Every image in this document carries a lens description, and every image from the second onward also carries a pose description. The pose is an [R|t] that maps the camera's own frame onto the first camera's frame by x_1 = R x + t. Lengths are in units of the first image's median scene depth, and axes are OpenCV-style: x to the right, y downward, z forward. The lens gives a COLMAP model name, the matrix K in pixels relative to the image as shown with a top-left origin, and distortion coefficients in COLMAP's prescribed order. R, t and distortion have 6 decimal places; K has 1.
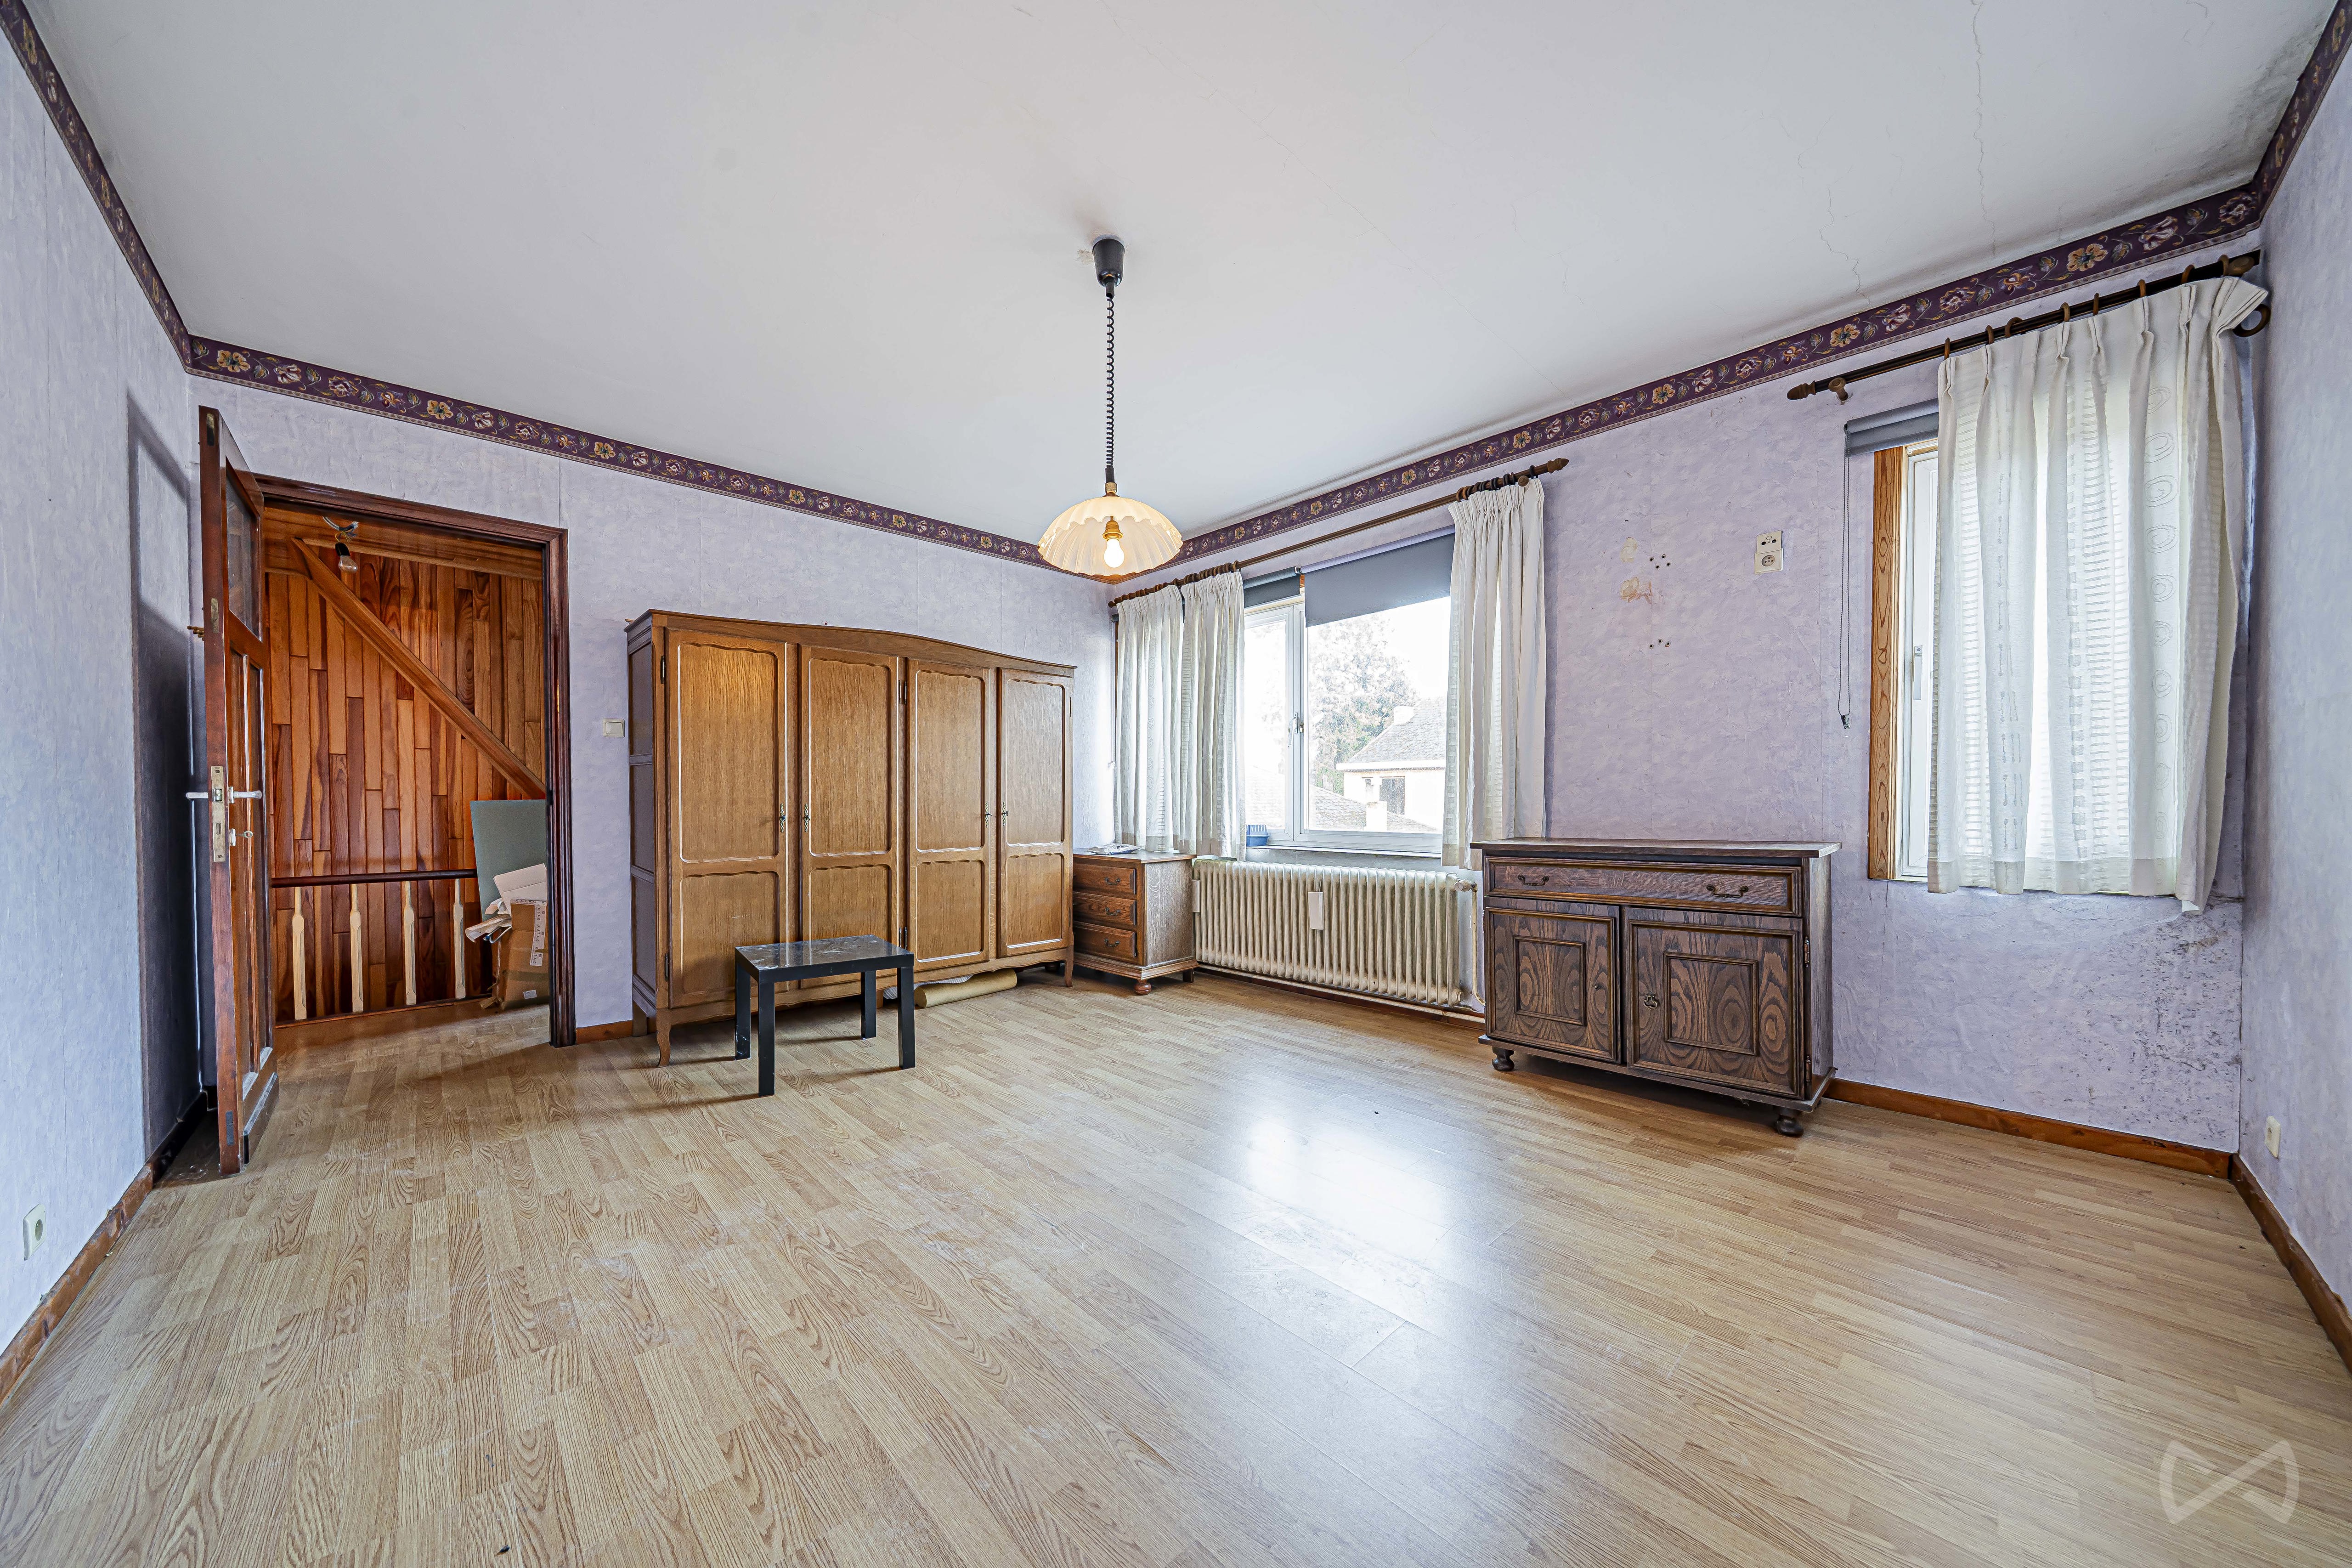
lens RADIAL K [[798.2, 0, 1165.0], [0, 798.2, 811.2], [0, 0, 1]] dist [-0.004531, -0.000102]
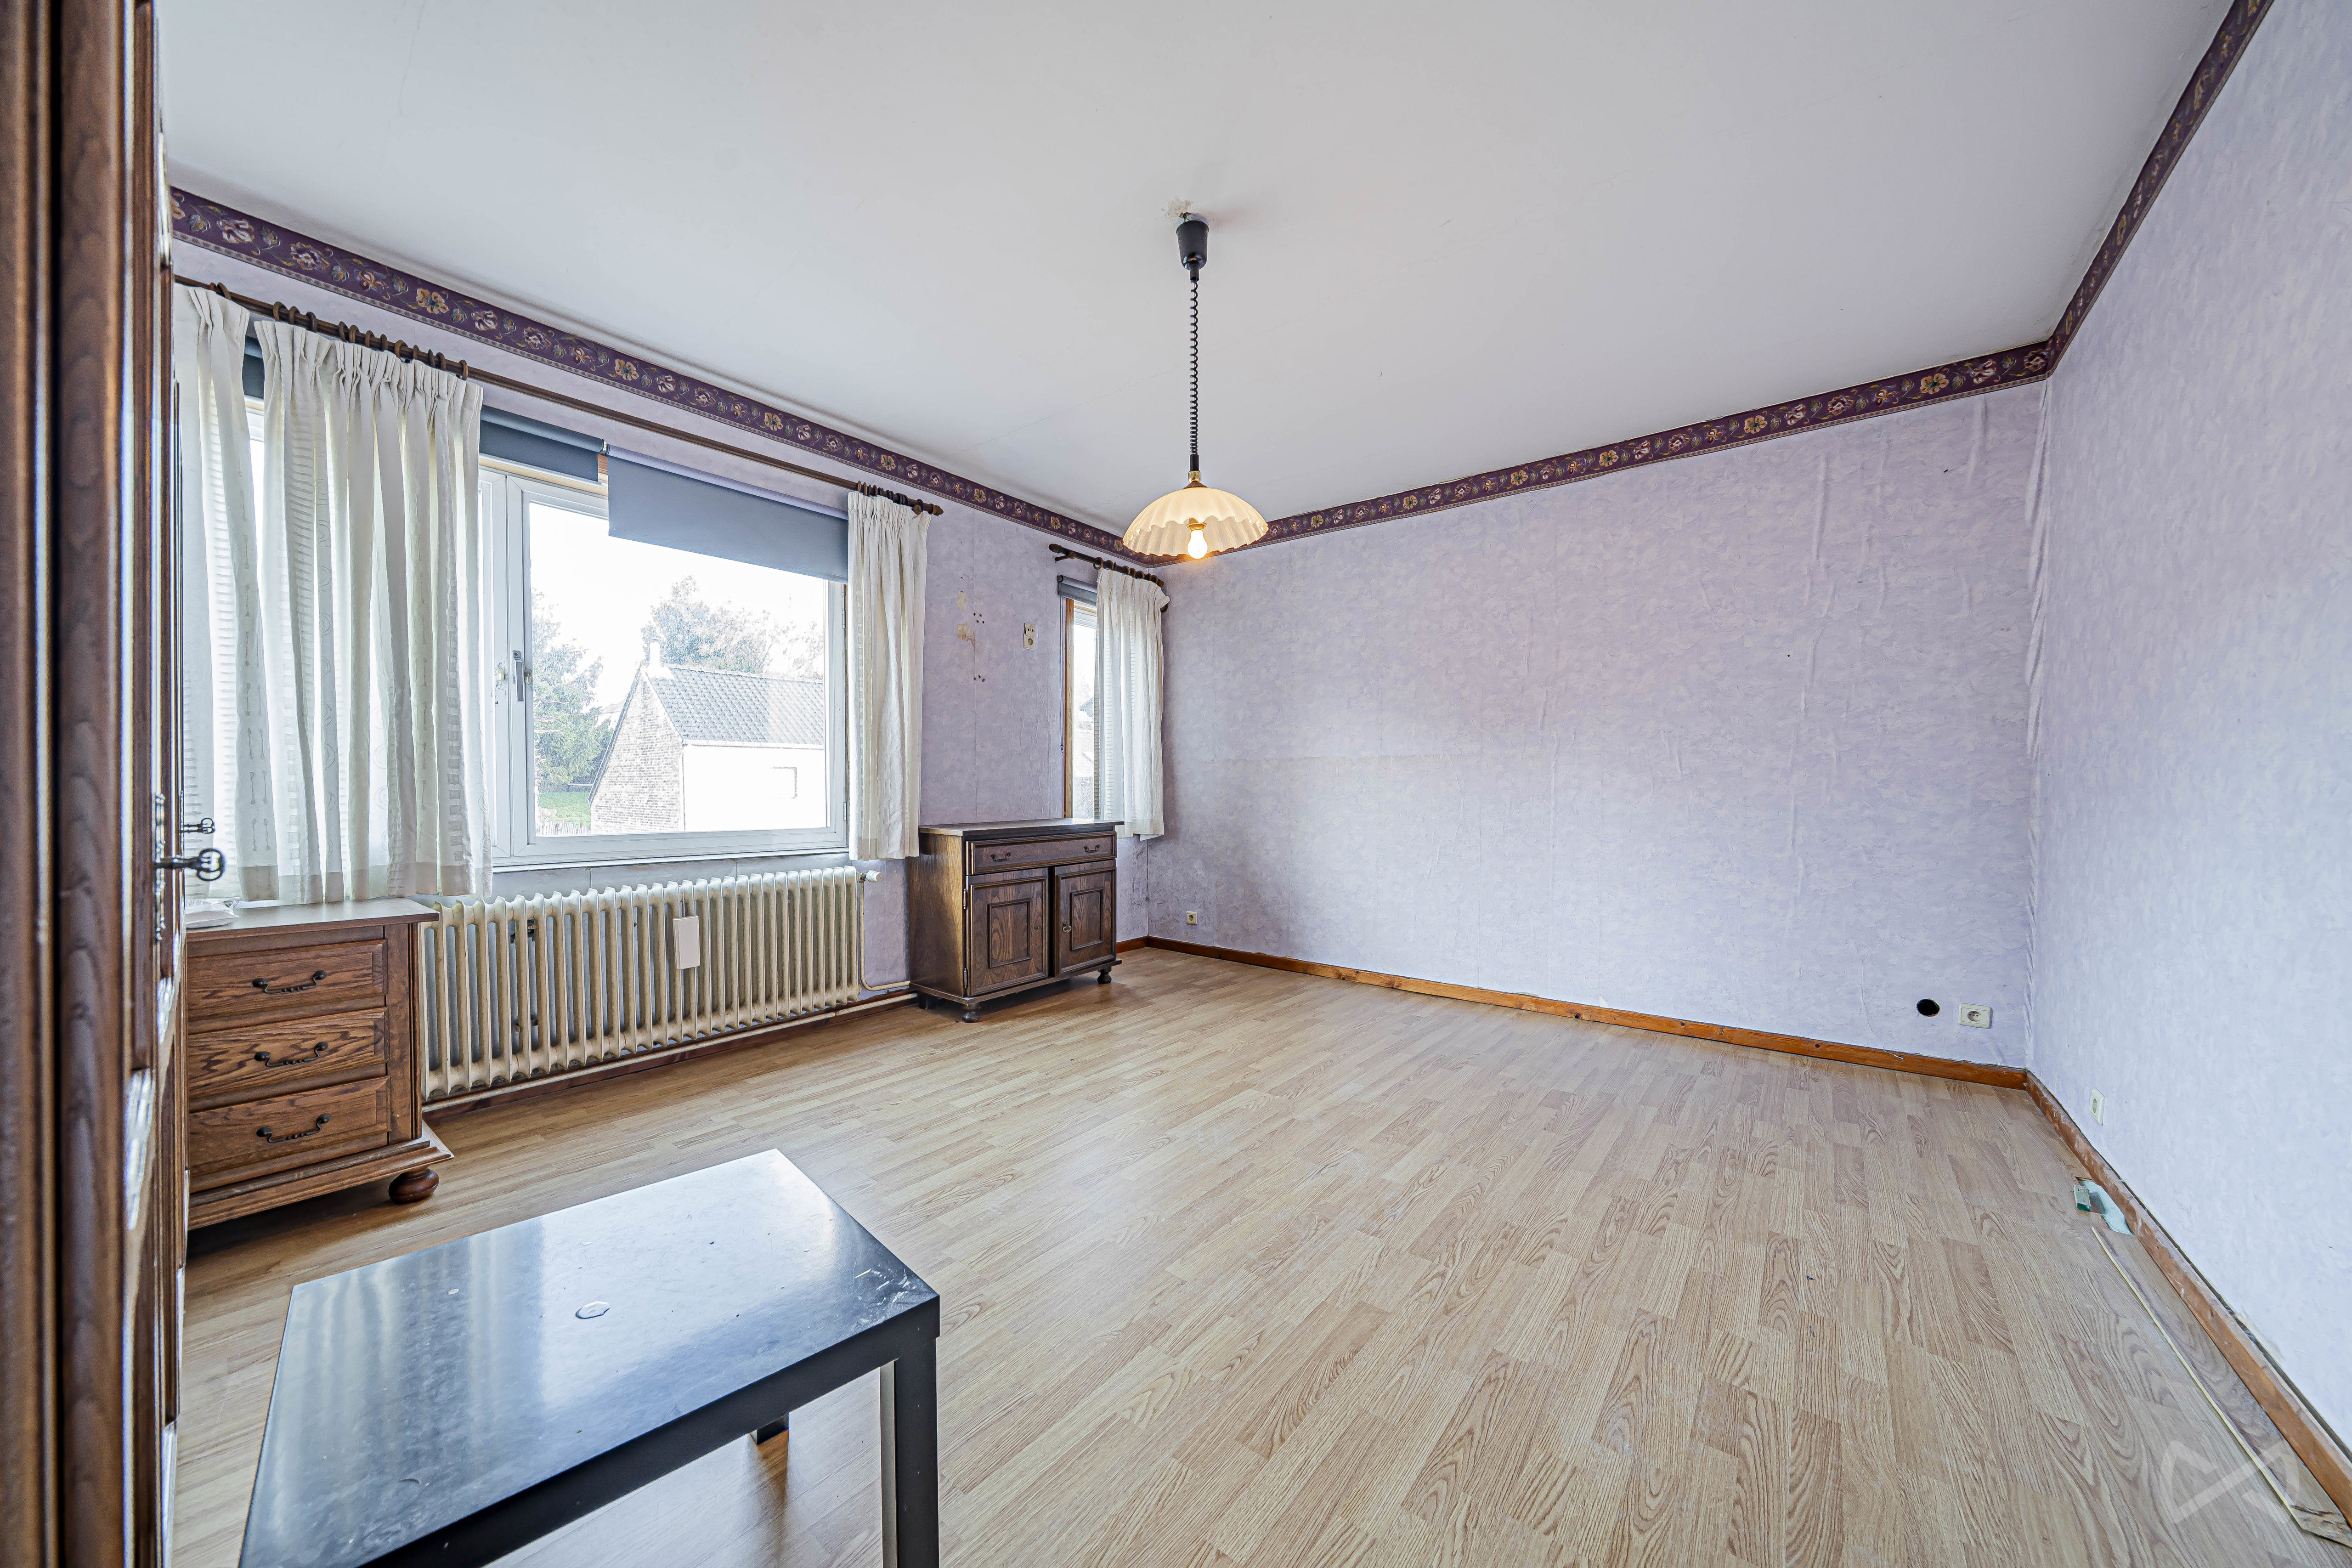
lens RADIAL K [[798.2, 0, 1165.0], [0, 798.2, 811.2], [0, 0, 1]] dist [-0.004531, -0.000102]
pose [[-0.133099, -0.020240, 0.990896, -0.799653], [0.011122, 0.999698, 0.021914, -0.009799], [-0.991040, 0.013937, -0.132833, 0.893592]]
